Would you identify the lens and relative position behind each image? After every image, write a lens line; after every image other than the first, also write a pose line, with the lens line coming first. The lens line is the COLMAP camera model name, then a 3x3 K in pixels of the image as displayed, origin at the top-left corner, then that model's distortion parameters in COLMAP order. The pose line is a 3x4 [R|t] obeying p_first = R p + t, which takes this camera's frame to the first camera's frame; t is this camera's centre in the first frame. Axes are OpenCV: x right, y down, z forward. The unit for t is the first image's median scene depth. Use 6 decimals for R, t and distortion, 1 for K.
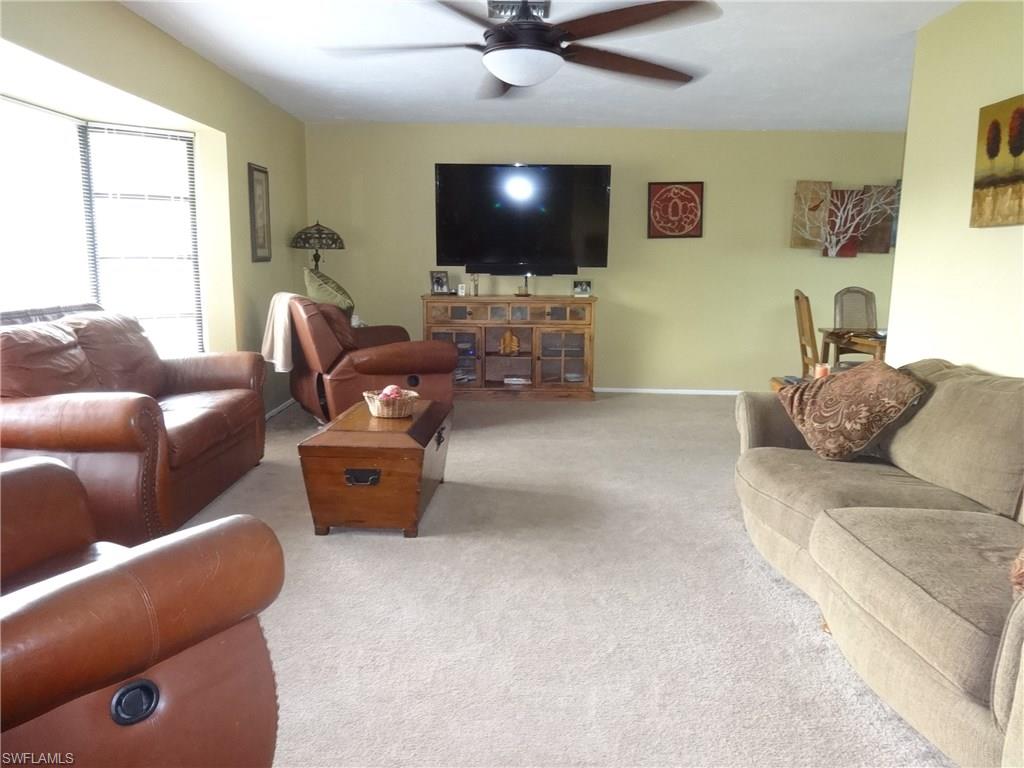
lens RADIAL K [[774.3, 0, 517.6], [0, 774.3, 388.4], [0, 0, 1]] dist [-0.007148, 0.003206]
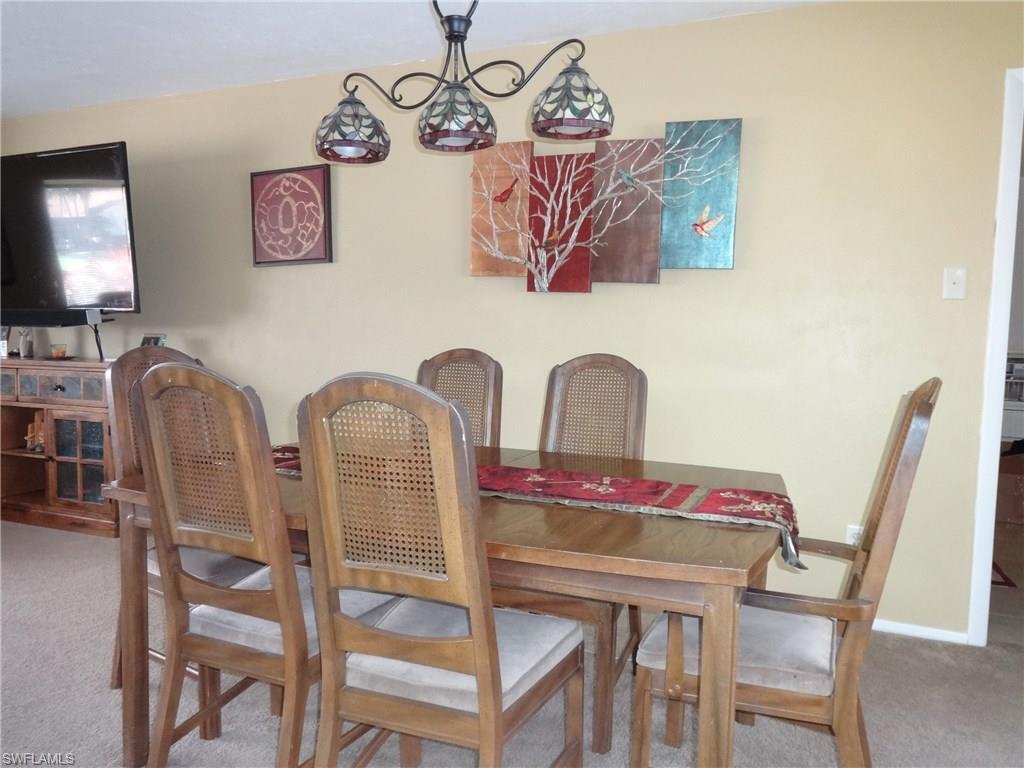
lens RADIAL K [[774.3, 0, 517.6], [0, 774.3, 388.4], [0, 0, 1]] dist [-0.007148, 0.003206]
pose [[0.914423, 0.033325, -0.403386, 0.597901], [-0.073533, 0.993698, -0.084597, -0.067078], [0.398025, 0.107020, 0.911111, 0.557579]]
